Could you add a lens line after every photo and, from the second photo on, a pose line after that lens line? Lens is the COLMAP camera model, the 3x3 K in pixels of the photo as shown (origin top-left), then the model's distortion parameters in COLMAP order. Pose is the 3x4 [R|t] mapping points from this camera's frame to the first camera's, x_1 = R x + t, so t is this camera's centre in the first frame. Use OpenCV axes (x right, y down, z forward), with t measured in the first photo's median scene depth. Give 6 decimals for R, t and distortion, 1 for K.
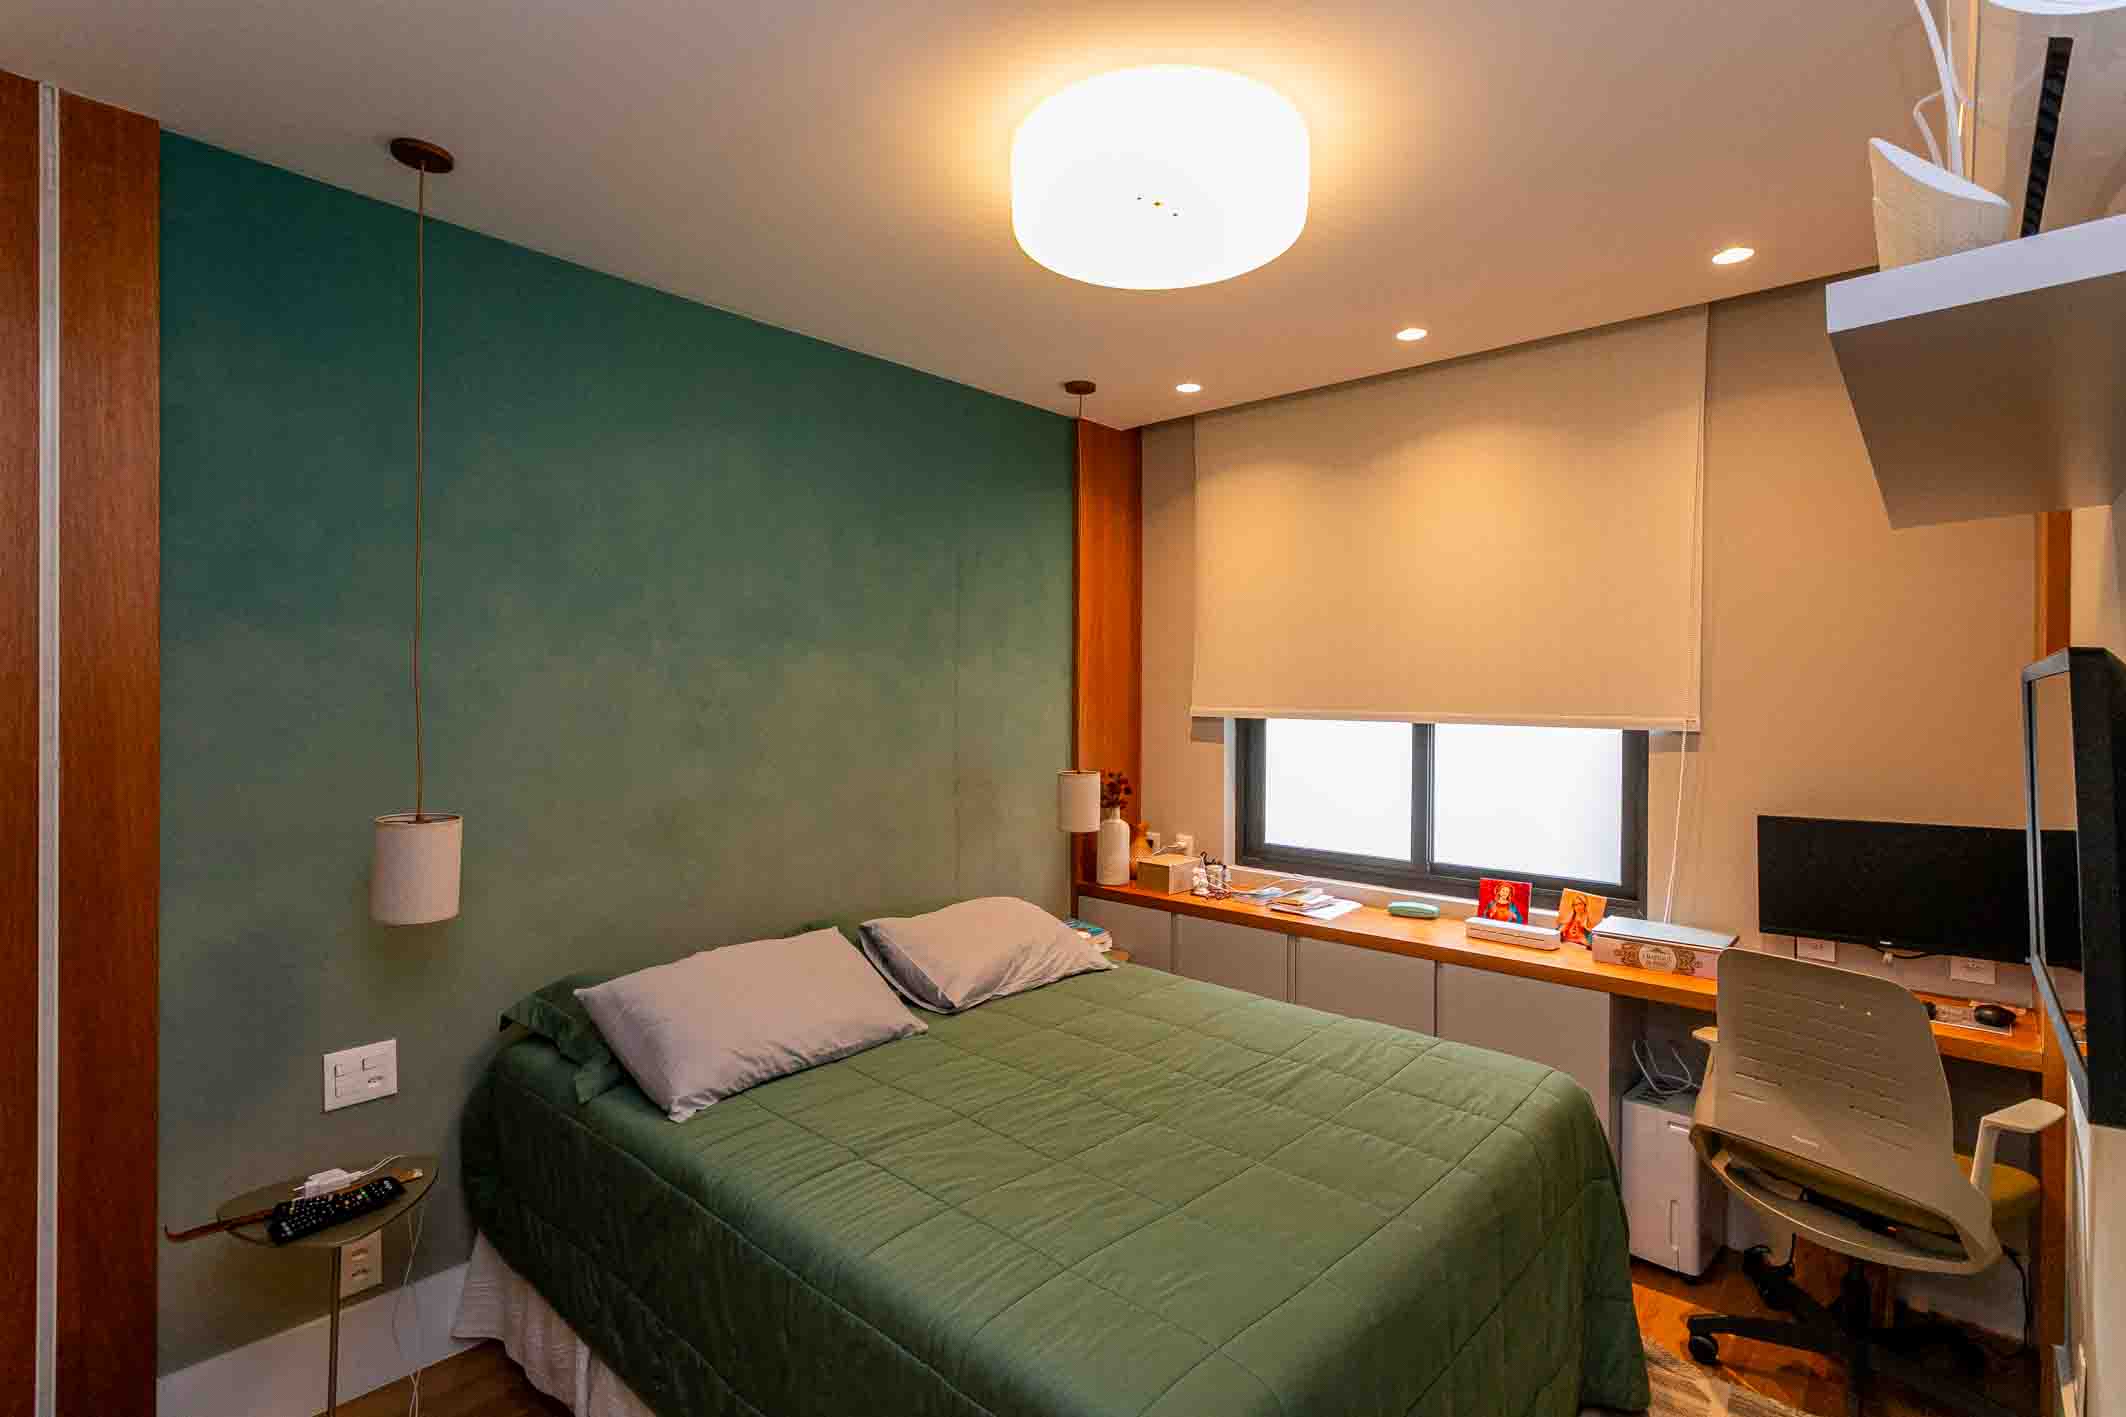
lens RADIAL K [[1017.2, 0, 1071.6], [0, 1017.2, 699.3], [0, 0, 1]] dist [0.000629, 0.001559]
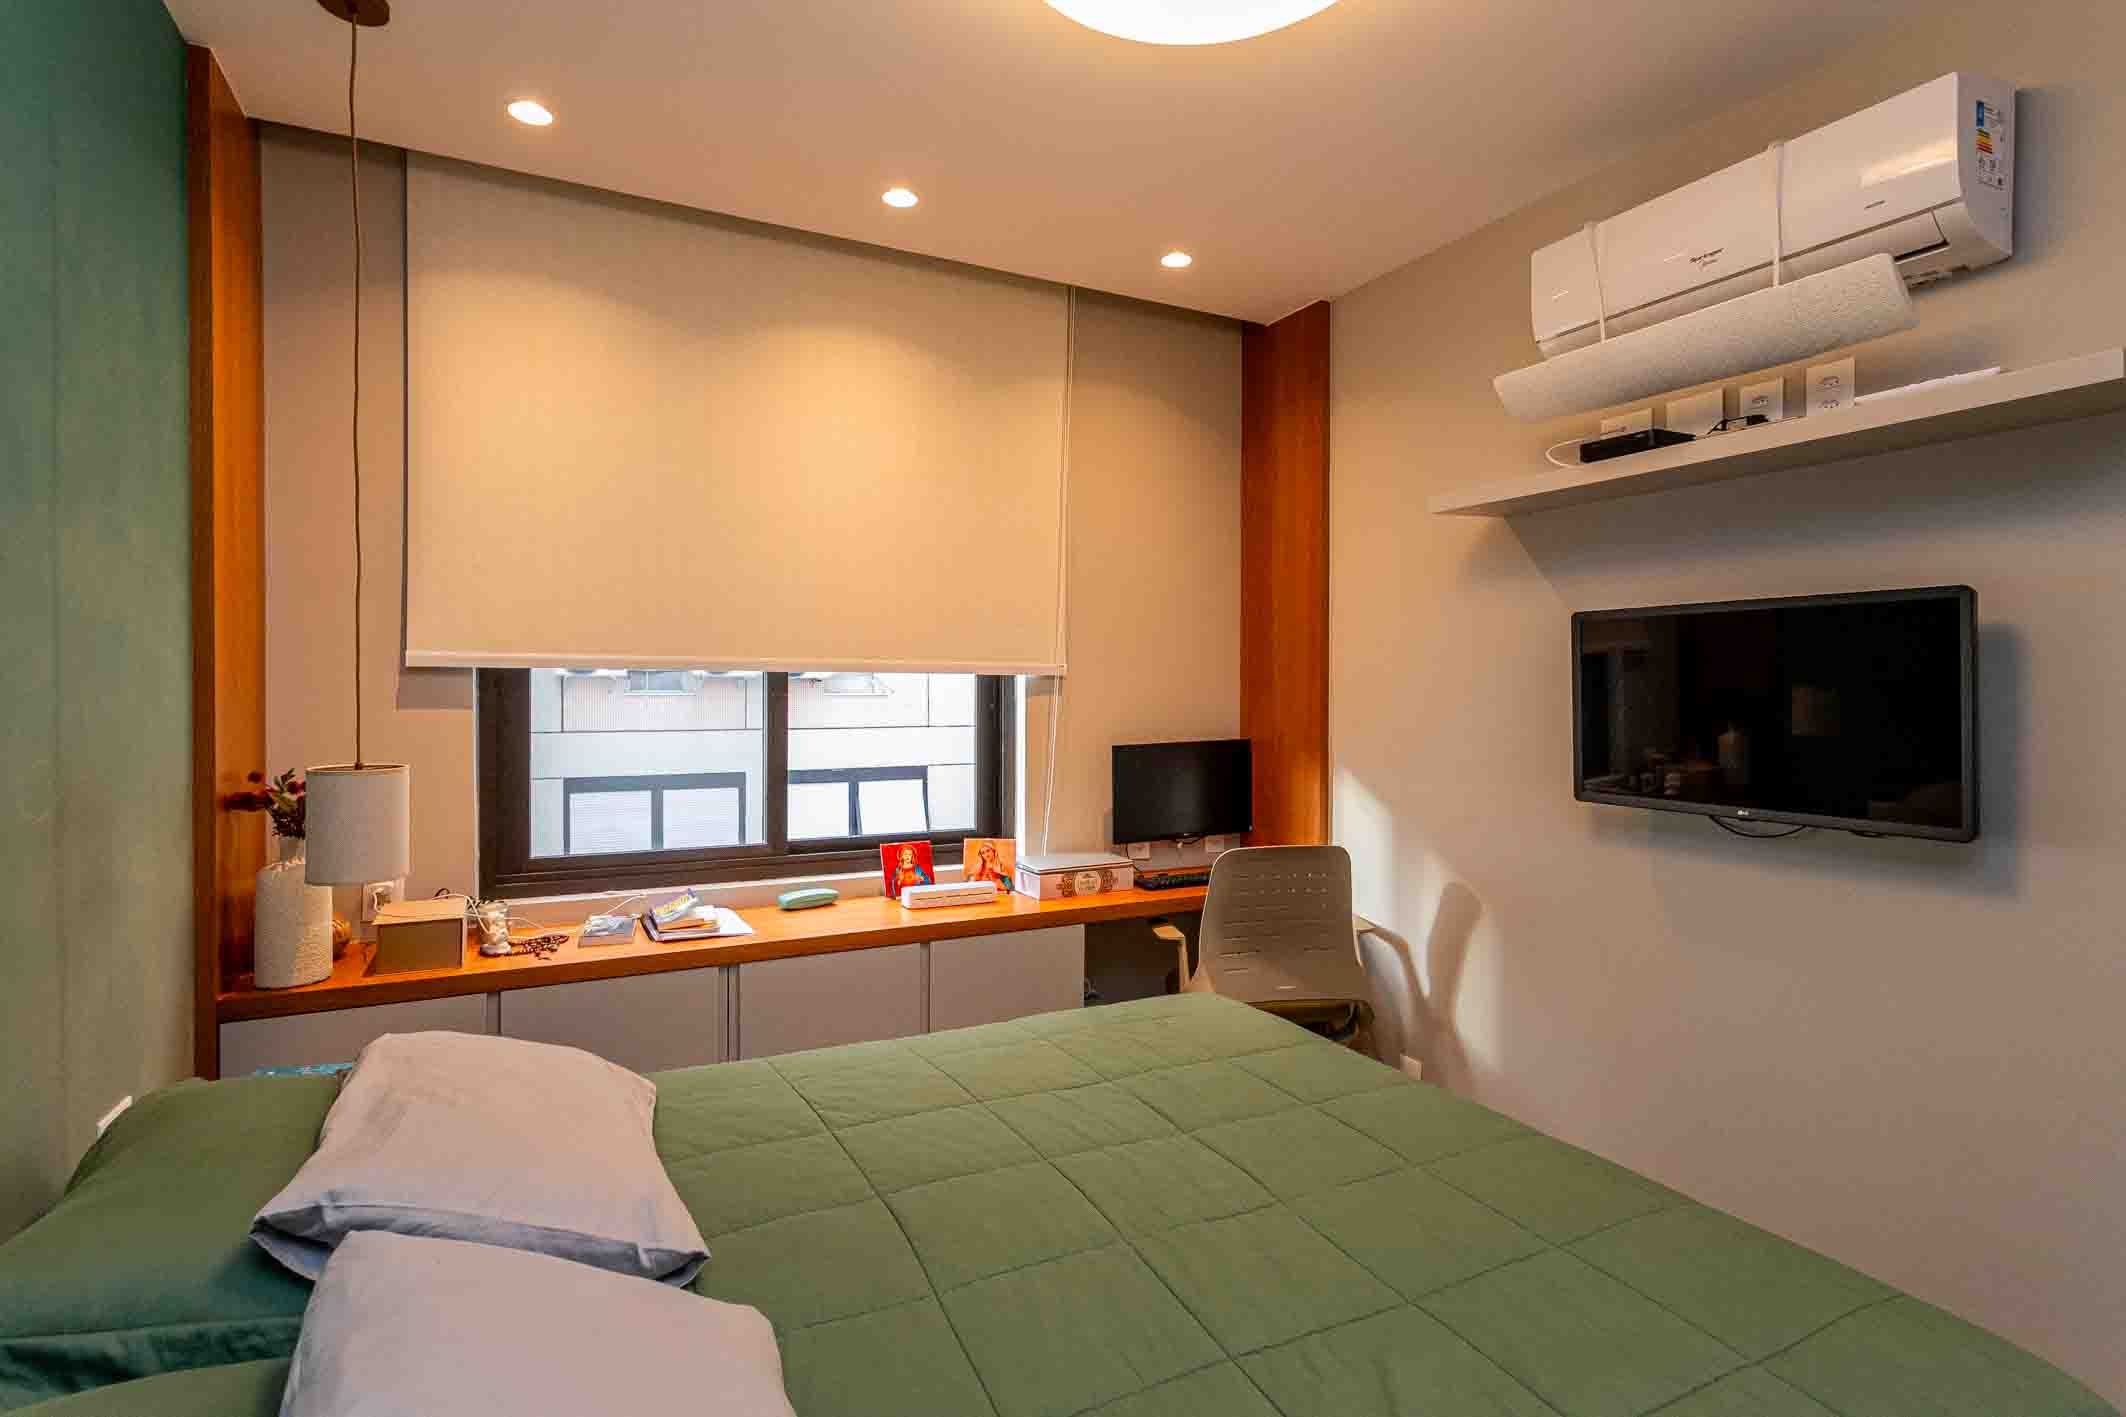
lens RADIAL K [[1017.2, 0, 1071.6], [0, 1017.2, 699.3], [0, 0, 1]] dist [0.000629, 0.001559]
pose [[0.360130, -0.016207, 0.932761, -0.362883], [0.003825, 0.999866, 0.015897, 0.034635], [-0.932894, -0.002157, 0.360144, 0.521431]]
